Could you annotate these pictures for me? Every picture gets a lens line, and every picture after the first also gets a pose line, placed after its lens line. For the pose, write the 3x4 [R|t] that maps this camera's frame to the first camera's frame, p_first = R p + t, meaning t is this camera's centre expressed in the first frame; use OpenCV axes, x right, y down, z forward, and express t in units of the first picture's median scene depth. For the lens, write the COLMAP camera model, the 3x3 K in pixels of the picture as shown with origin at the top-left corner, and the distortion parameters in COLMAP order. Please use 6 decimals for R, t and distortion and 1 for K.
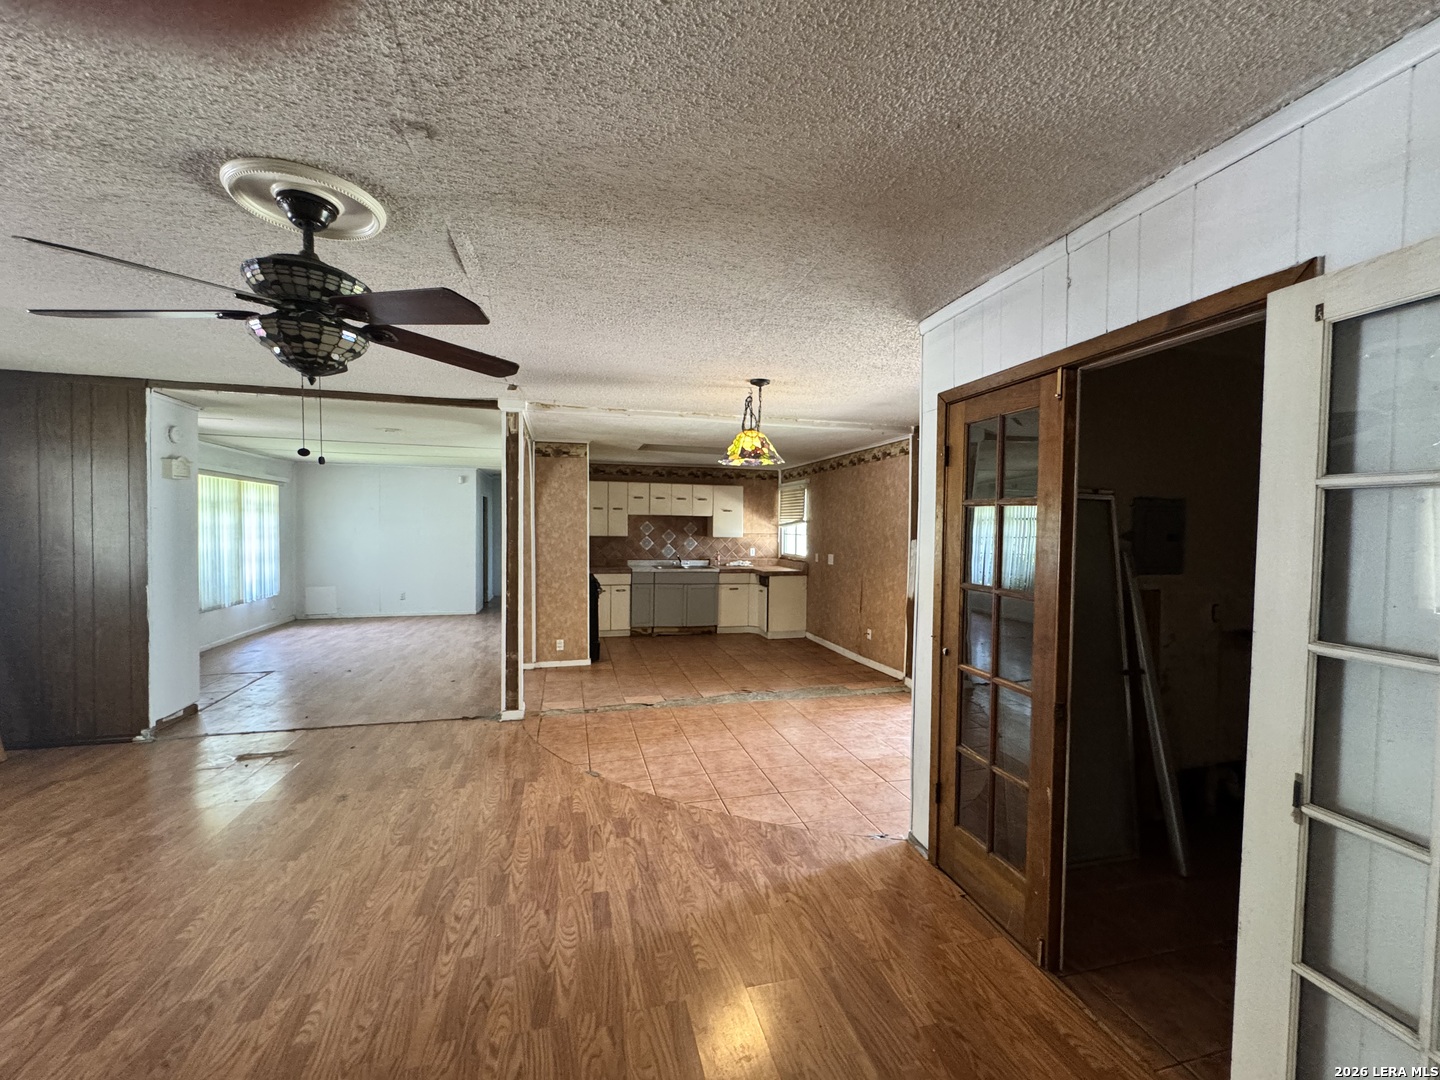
lens RADIAL K [[579.3, 0, 716.6], [0, 579.3, 543.8], [0, 0, 1]] dist [-0.000749, -0.000535]
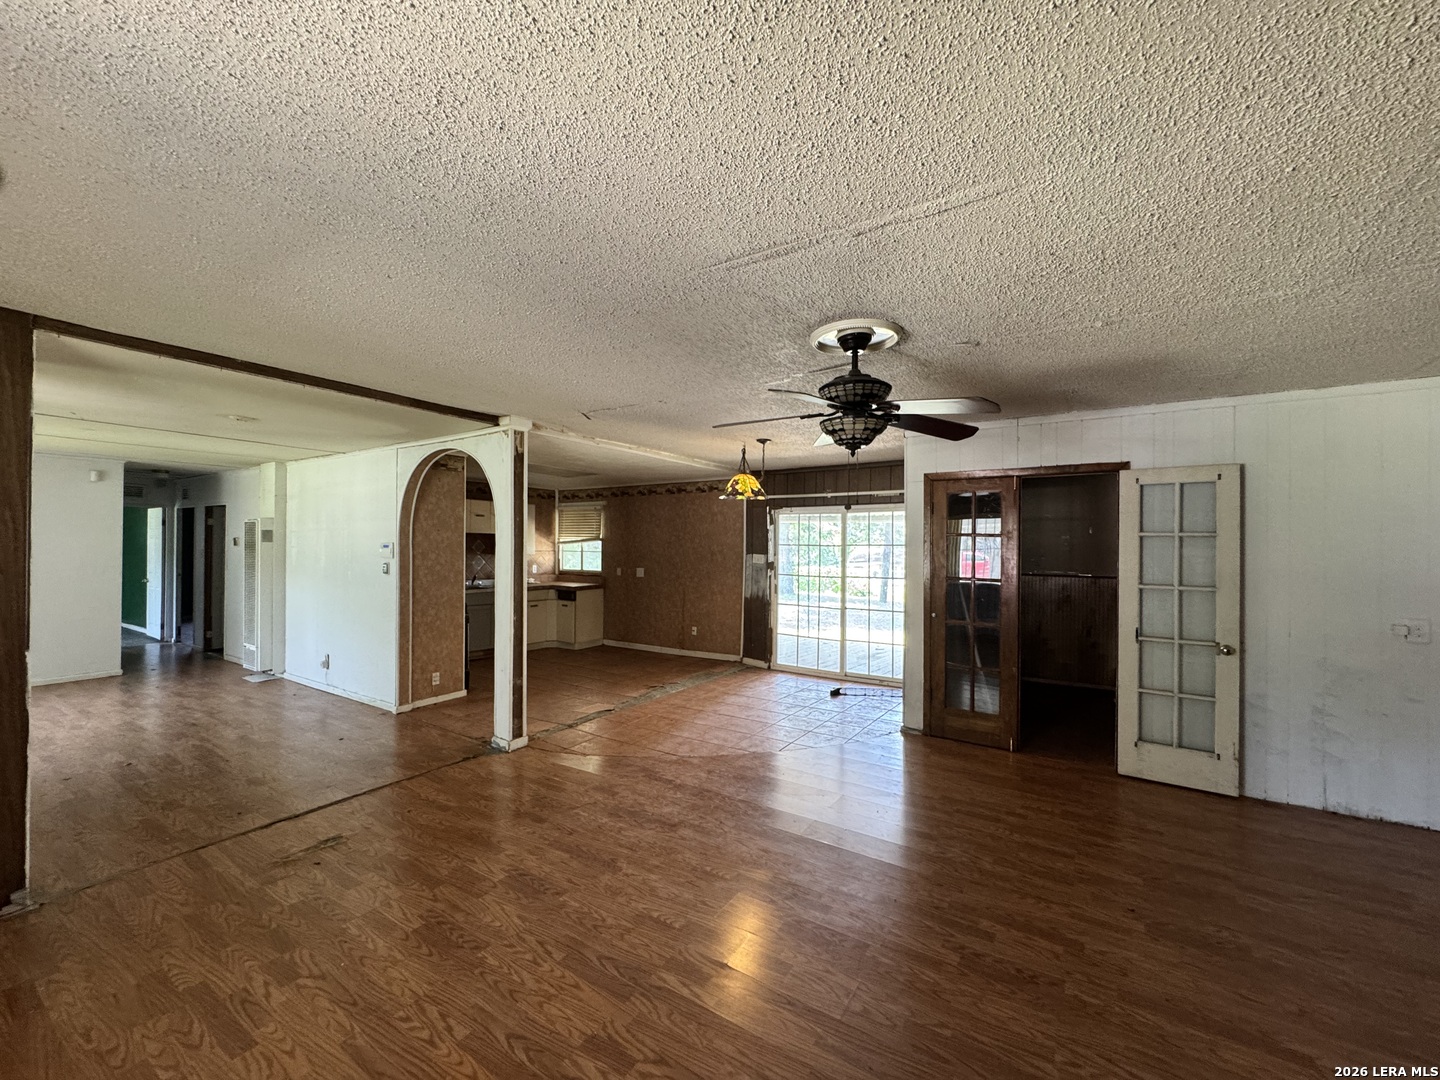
lens RADIAL K [[579.3, 0, 721.7], [0, 579.3, 545.4], [0, 0, 1]] dist [-0.000749, -0.000535]
pose [[0.740608, -0.007143, 0.671899, -0.755817], [0.021128, 0.999697, -0.012660, -0.014500], [-0.671605, 0.023571, 0.740534, 0.049938]]
